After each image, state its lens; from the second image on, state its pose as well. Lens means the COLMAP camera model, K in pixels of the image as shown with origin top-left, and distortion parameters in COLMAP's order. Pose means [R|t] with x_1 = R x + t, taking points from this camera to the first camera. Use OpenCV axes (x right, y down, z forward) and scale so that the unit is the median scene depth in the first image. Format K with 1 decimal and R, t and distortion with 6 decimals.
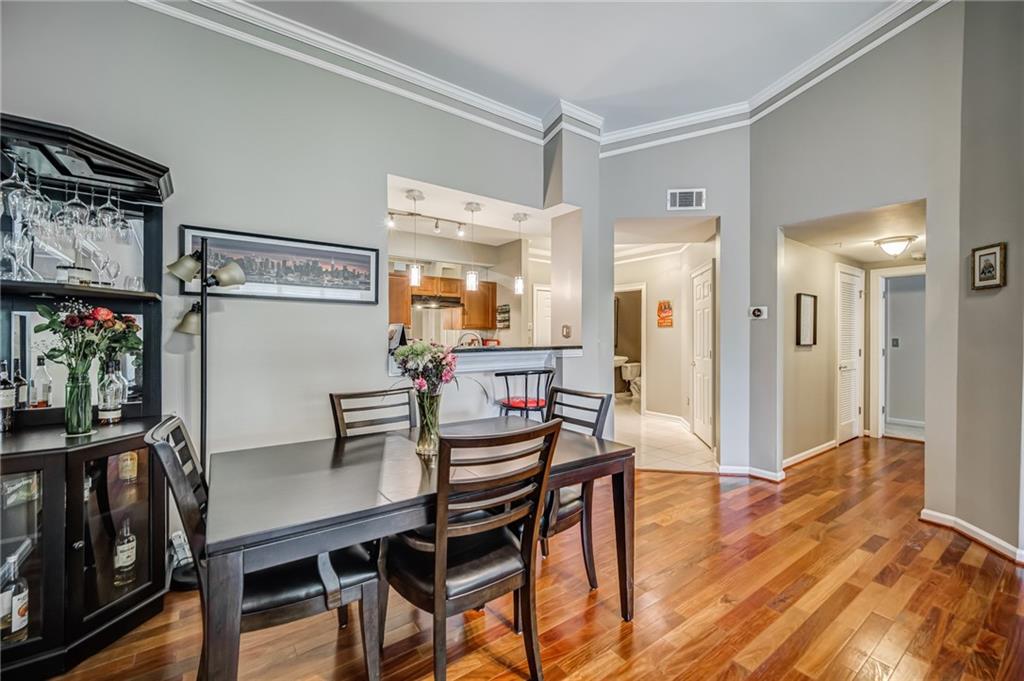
lens RADIAL K [[430.7, 0, 533.7], [0, 430.7, 335.9], [0, 0, 1]] dist [0.000313, 0.000327]
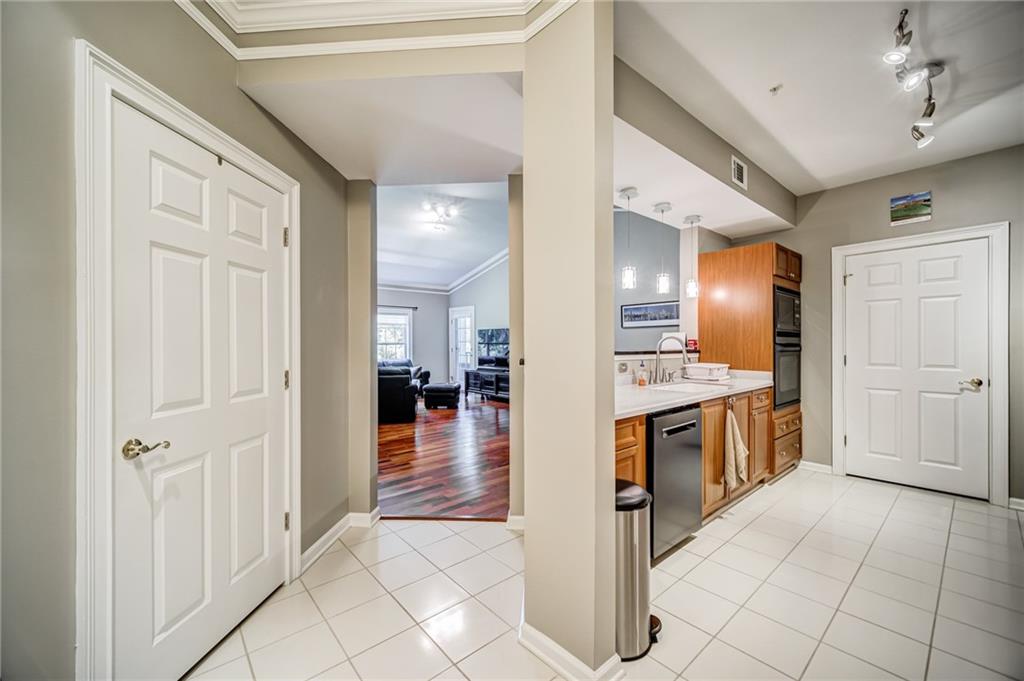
lens RADIAL K [[405.2, 0, 508.2], [0, 405.2, 344.3], [0, 0, 1]] dist [-0.000564, 0.000077]
pose [[-0.998796, 0.000125, -0.049060, 0.273701], [-0.000056, 0.999993, 0.003693, 0.006057], [0.049060, 0.003692, -0.998789, 2.059793]]
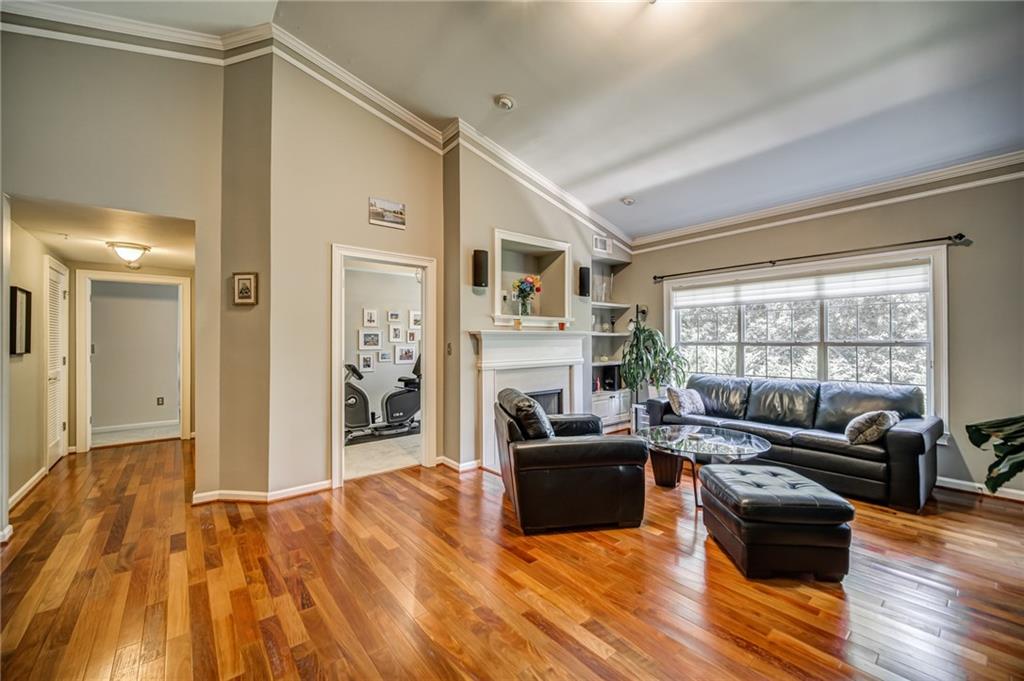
lens RADIAL K [[407.5, 0, 509.7], [0, 407.5, 340.9], [0, 0, 1]] dist [-0.002310, -0.000084]
pose [[-0.027416, -0.001706, 0.999623, -0.162384], [0.003465, 0.999992, 0.001802, -0.000792], [-0.999618, 0.003513, -0.027410, 0.180119]]
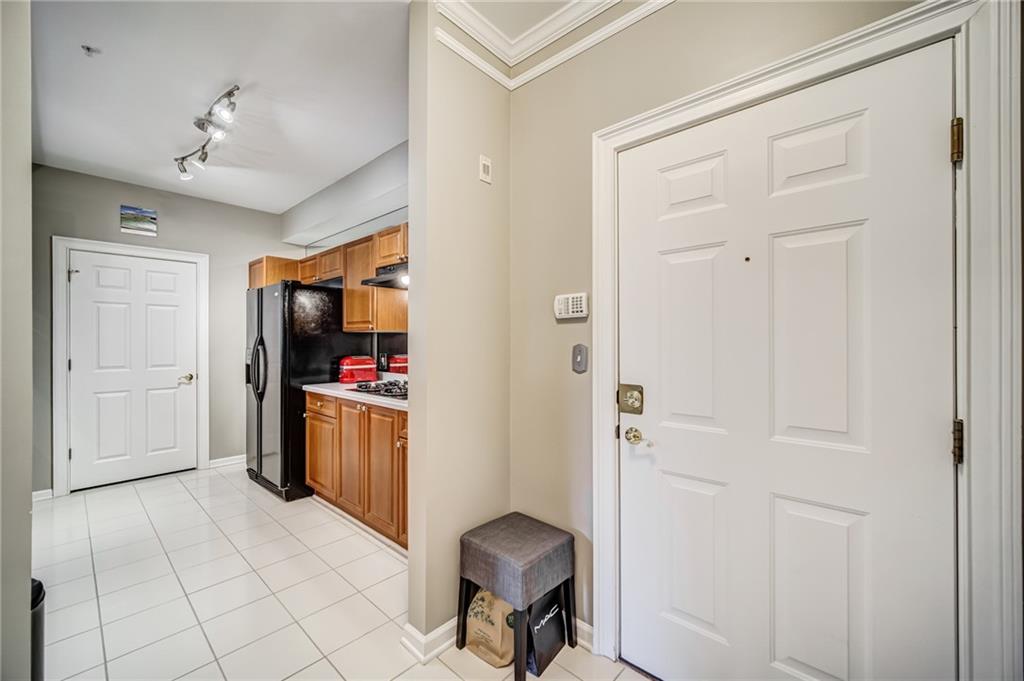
lens RADIAL K [[413.9, 0, 508.5], [0, 413.9, 345.7], [0, 0, 1]] dist [-0.001353, -0.000077]
pose [[0.172342, 0.003882, -0.985030, 0.475318], [0.000901, 0.999991, 0.004099, 0.003202], [0.985037, -0.001594, 0.172337, 1.895108]]
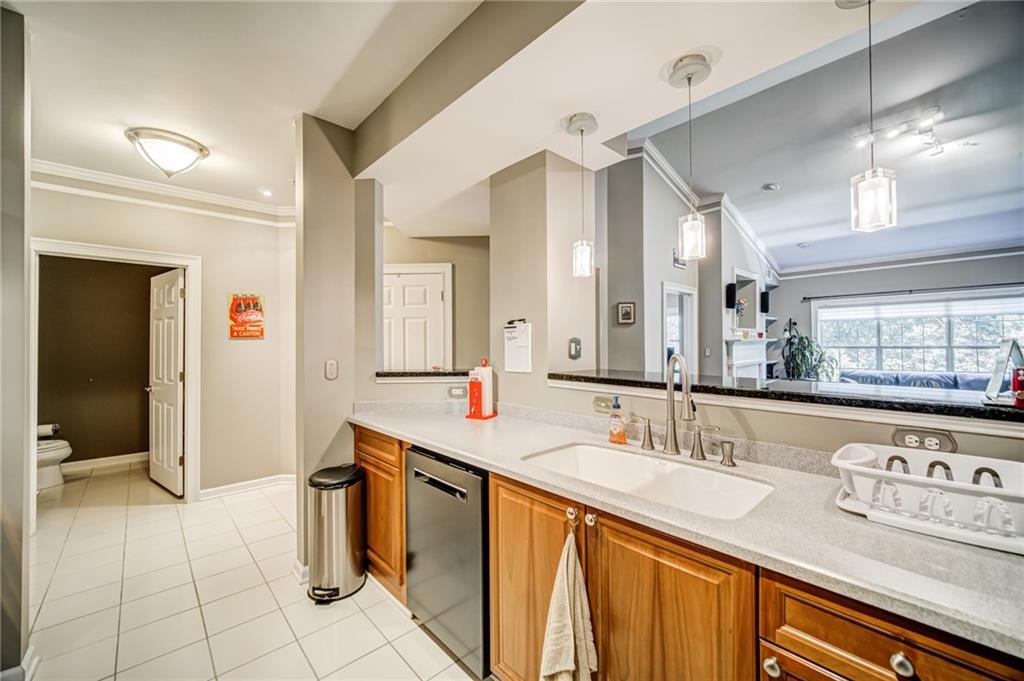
lens RADIAL K [[402.2, 0, 513.9], [0, 402.2, 341.7], [0, 0, 1]] dist [0.001676, 0.000115]
pose [[-0.091018, 0.001219, 0.995849, -0.579335], [0.007234, 0.999974, -0.000563, -0.024144], [-0.995823, 0.007153, -0.091024, 1.321479]]
